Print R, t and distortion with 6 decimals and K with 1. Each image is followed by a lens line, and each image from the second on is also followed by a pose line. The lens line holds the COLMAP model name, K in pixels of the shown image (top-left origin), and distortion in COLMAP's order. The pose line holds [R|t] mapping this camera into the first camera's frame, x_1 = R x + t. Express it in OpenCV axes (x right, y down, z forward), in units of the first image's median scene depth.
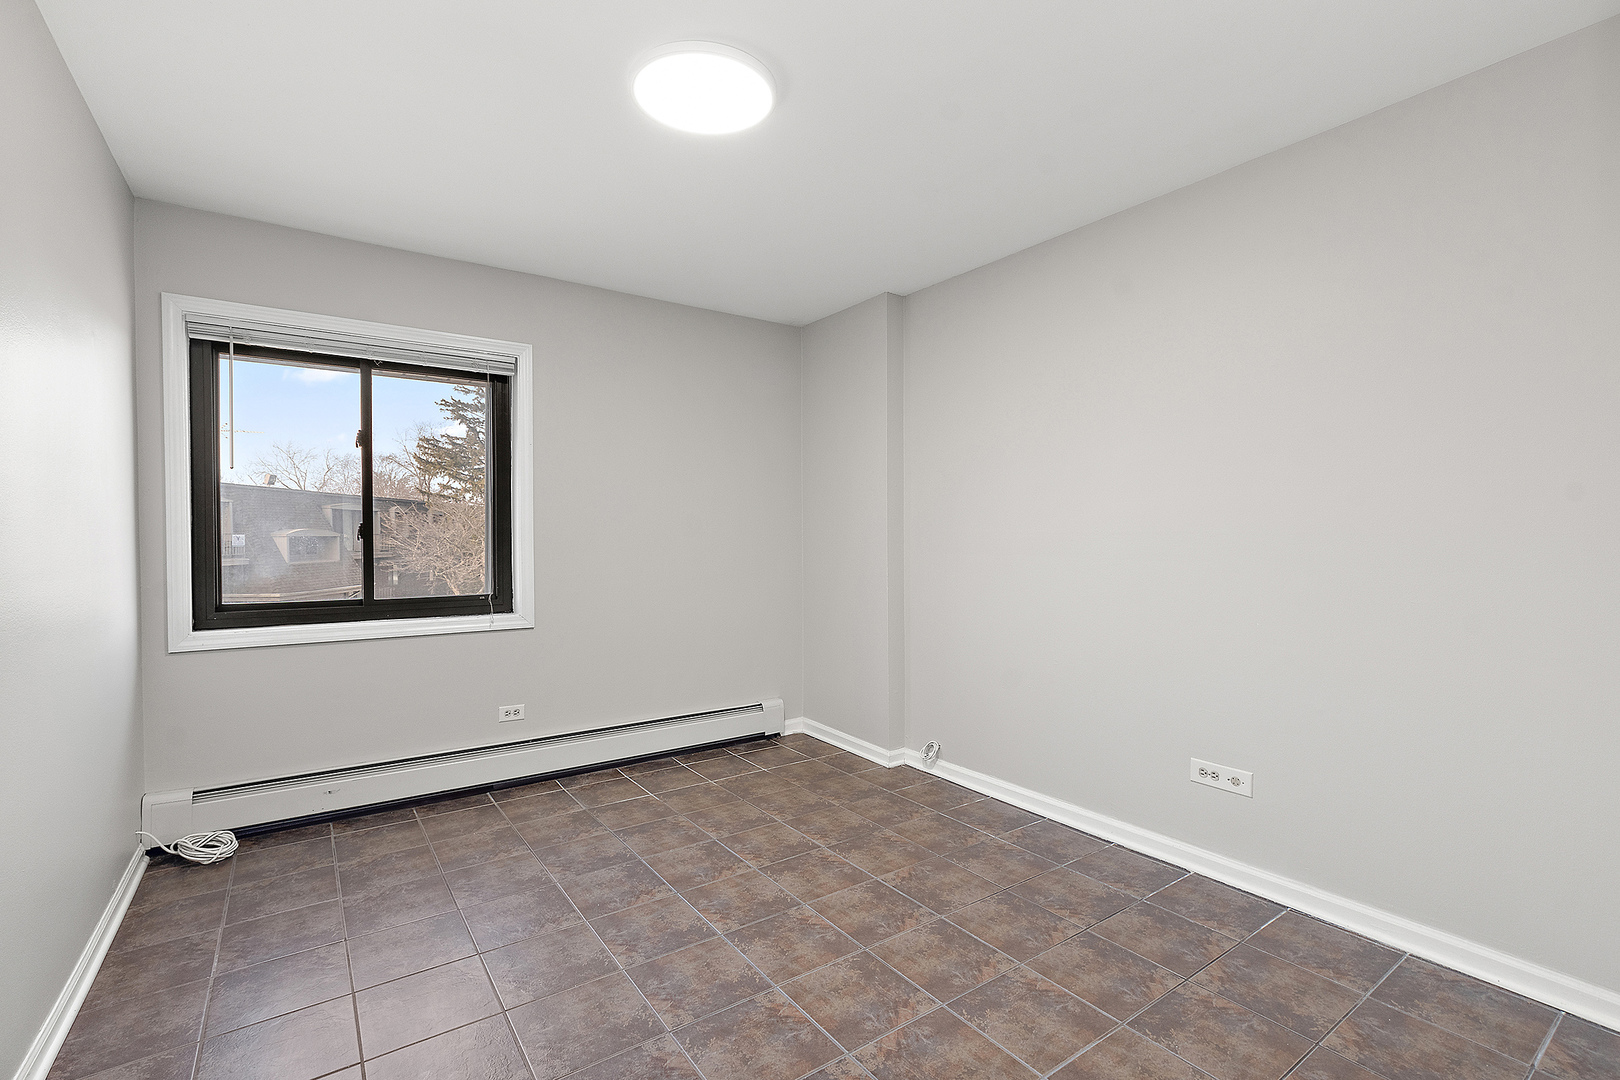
lens RADIAL K [[714.5, 0, 803.8], [0, 714.5, 538.3], [0, 0, 1]] dist [0.014392, 0.000019]
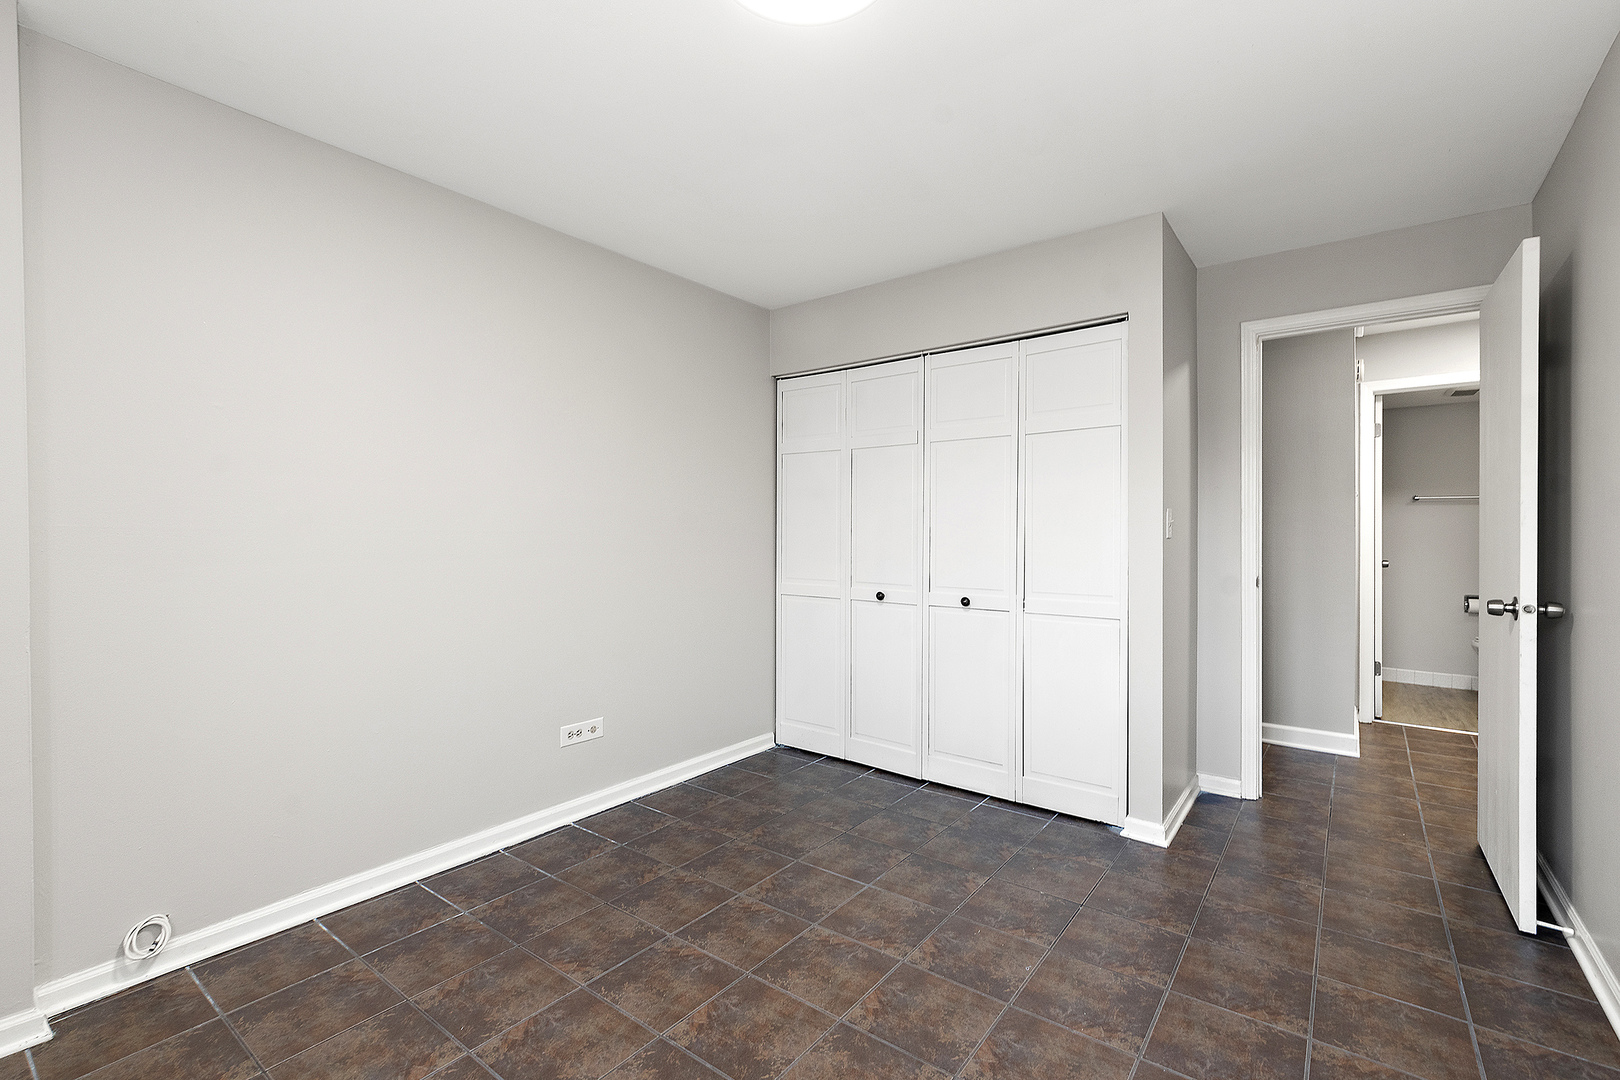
lens RADIAL K [[714.5, 0, 803.8], [0, 714.5, 538.3], [0, 0, 1]] dist [0.014392, 0.000019]
pose [[-0.298009, 0.001597, 0.954562, -0.709494], [0.001388, 0.999998, -0.001240, 0.006028], [-0.954562, 0.000955, -0.298011, 1.032914]]
